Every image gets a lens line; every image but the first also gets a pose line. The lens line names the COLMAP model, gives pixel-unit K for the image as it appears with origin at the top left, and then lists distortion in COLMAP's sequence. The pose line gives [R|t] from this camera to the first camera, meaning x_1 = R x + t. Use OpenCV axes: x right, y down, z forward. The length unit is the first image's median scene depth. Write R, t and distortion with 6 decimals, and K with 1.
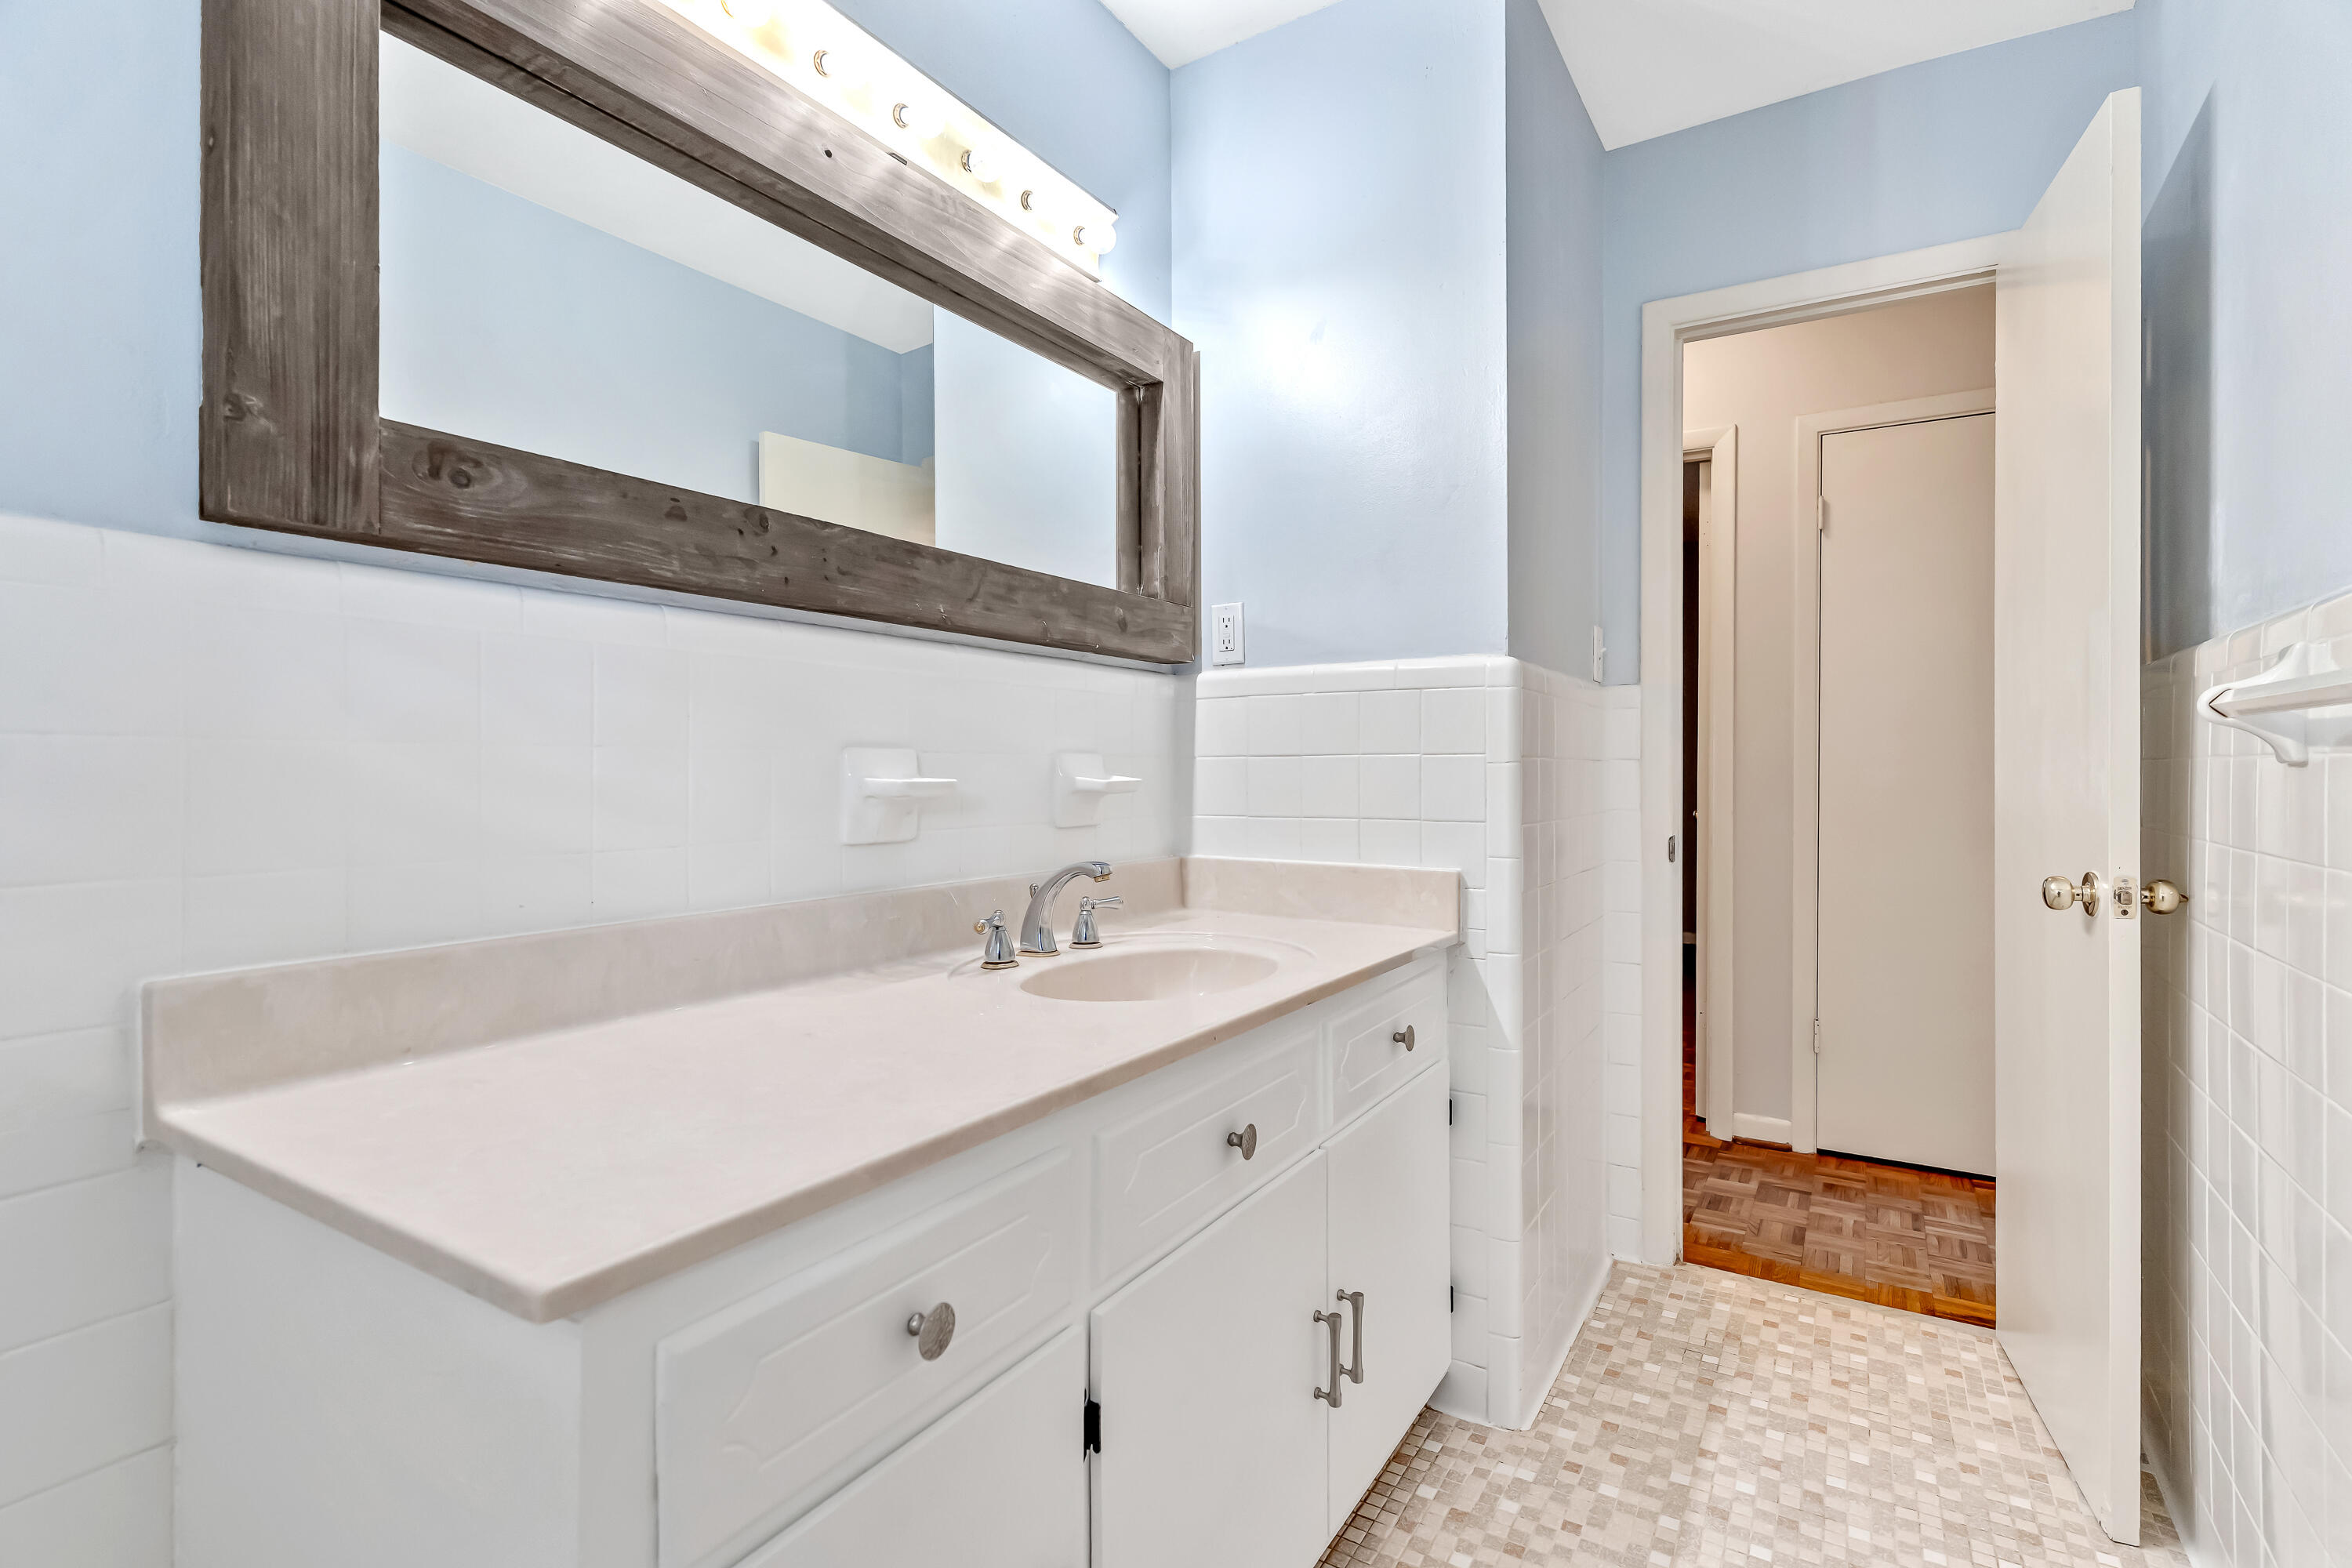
lens RADIAL K [[1137.1, 0, 1183.3], [0, 1137.1, 740.5], [0, 0, 1]] dist [0.004477, -0.000087]
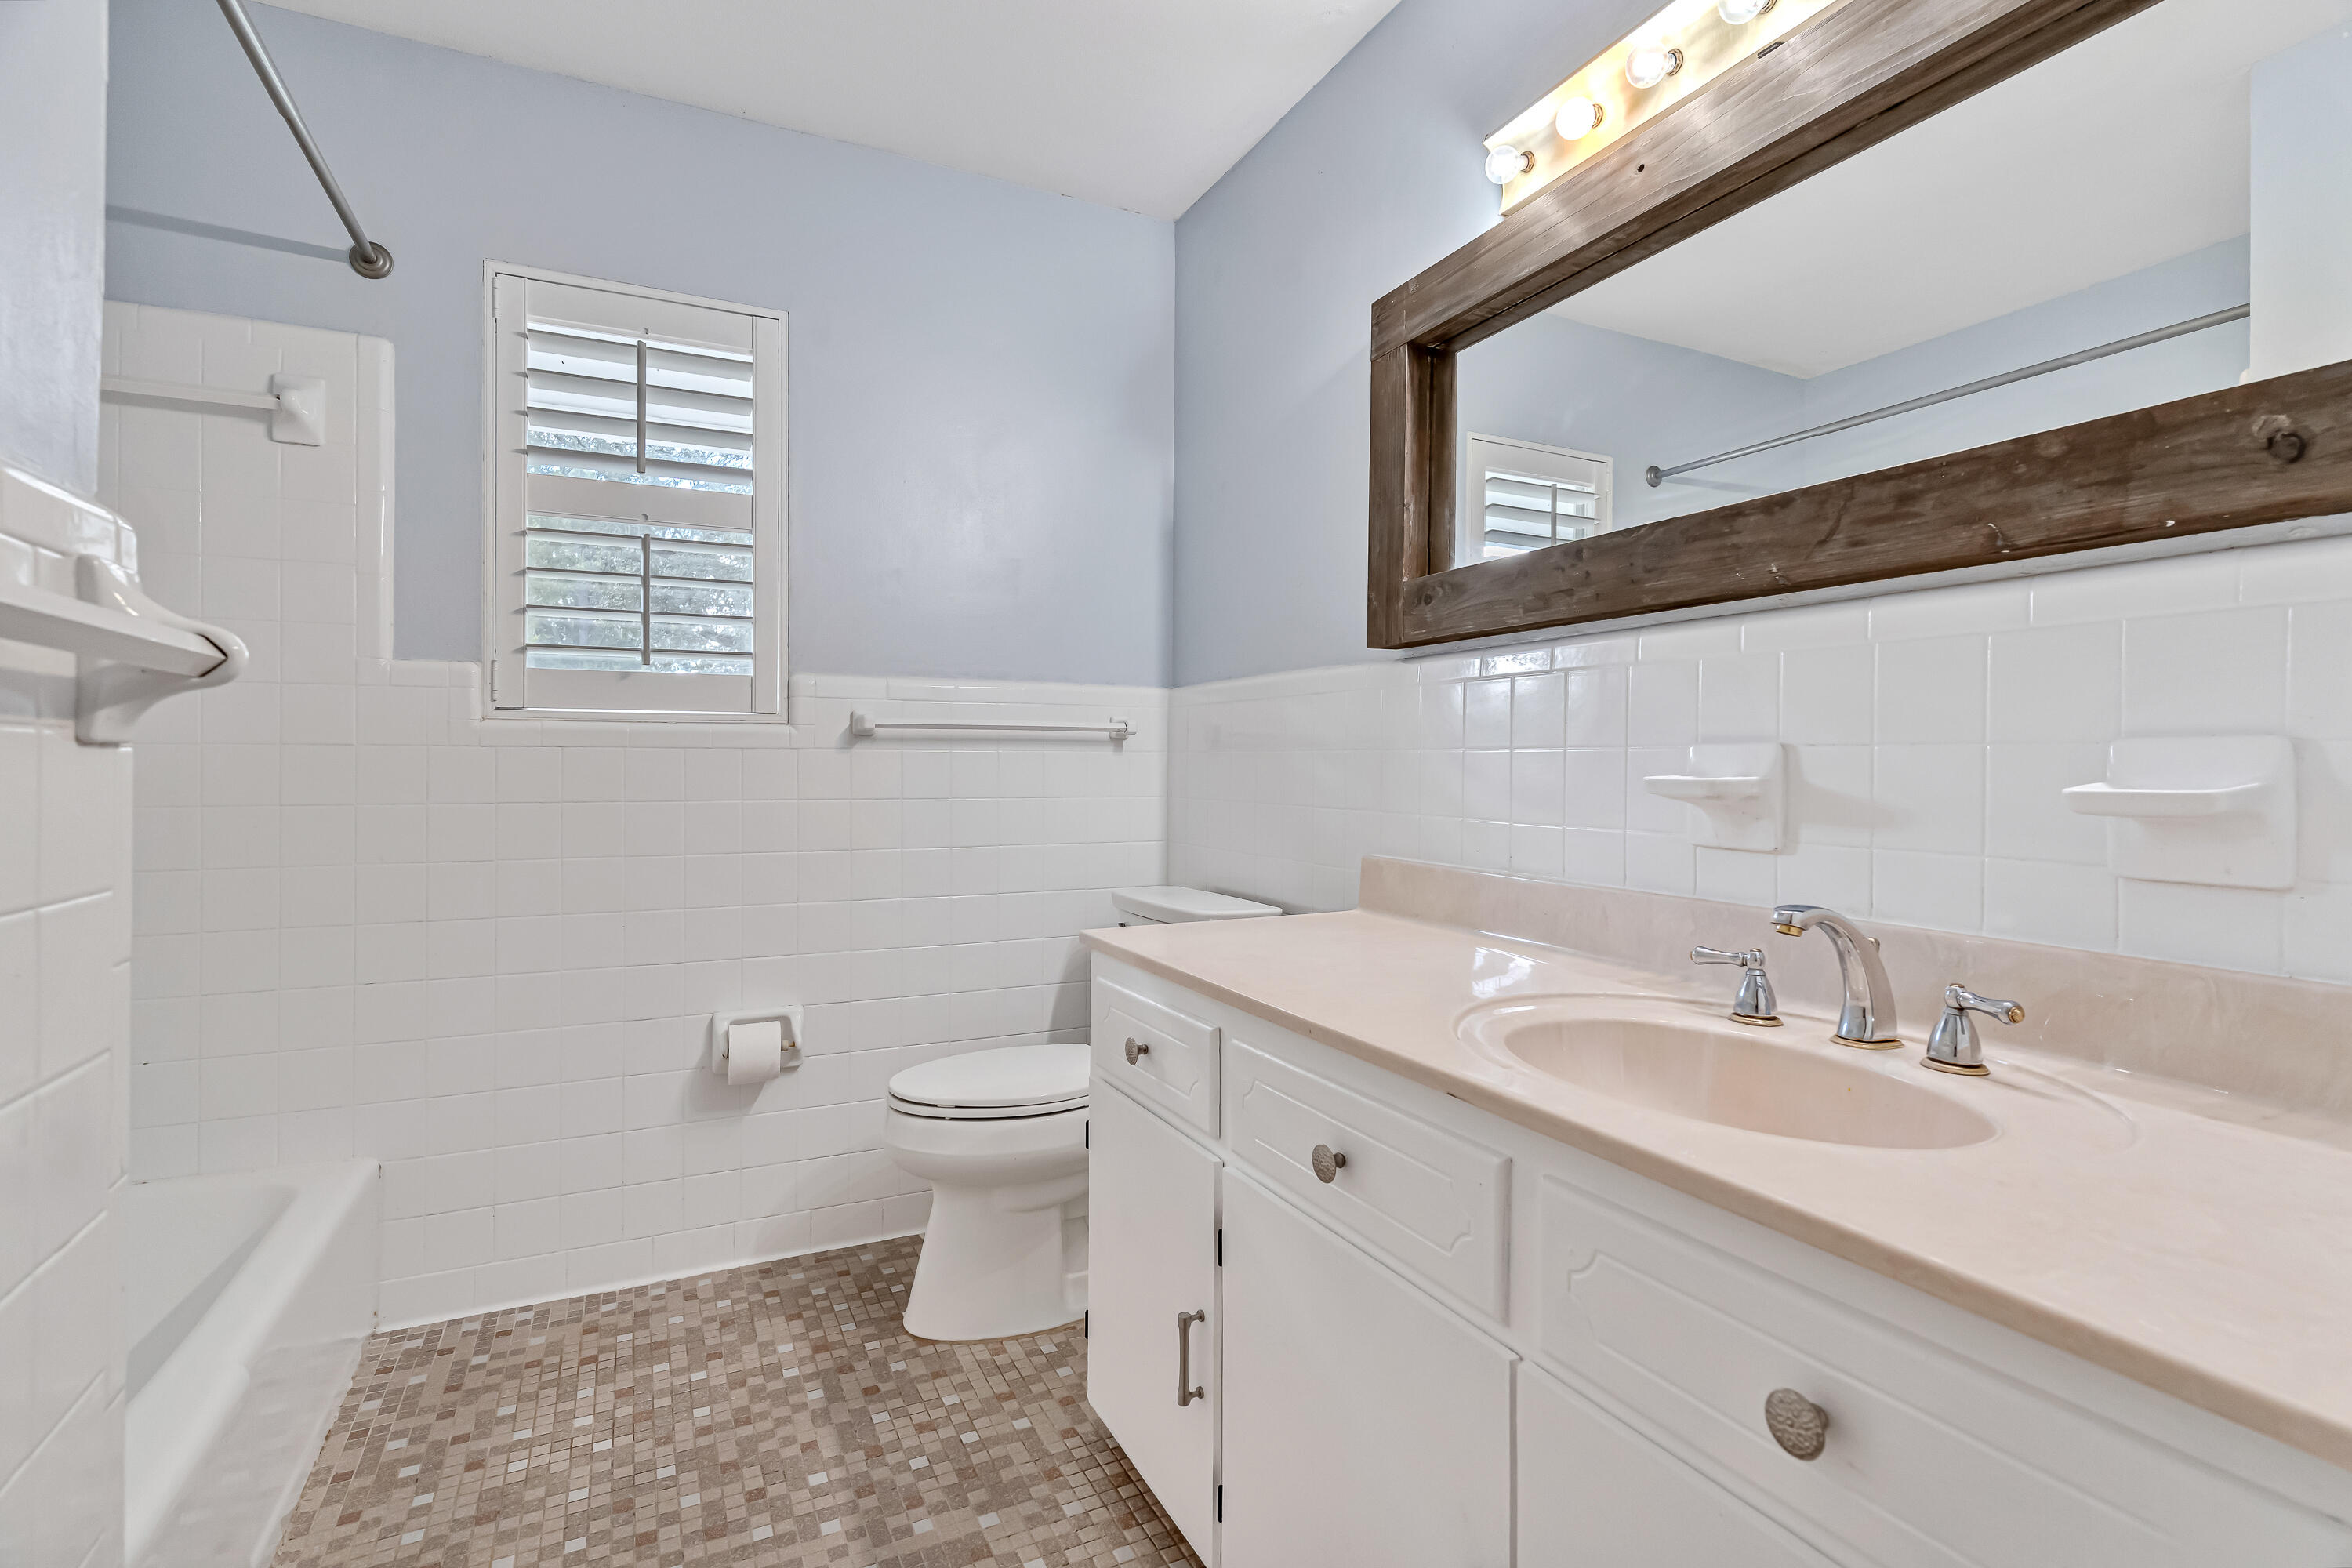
lens RADIAL K [[1122.6, 0, 1202.7], [0, 1122.6, 762.3], [0, 0, 1]] dist [0.011875, 0.000059]
pose [[-0.527901, -0.015292, -0.849168, 0.690946], [0.003400, 0.999792, -0.020118, 0.037382], [0.849299, -0.013508, -0.527740, 1.092009]]
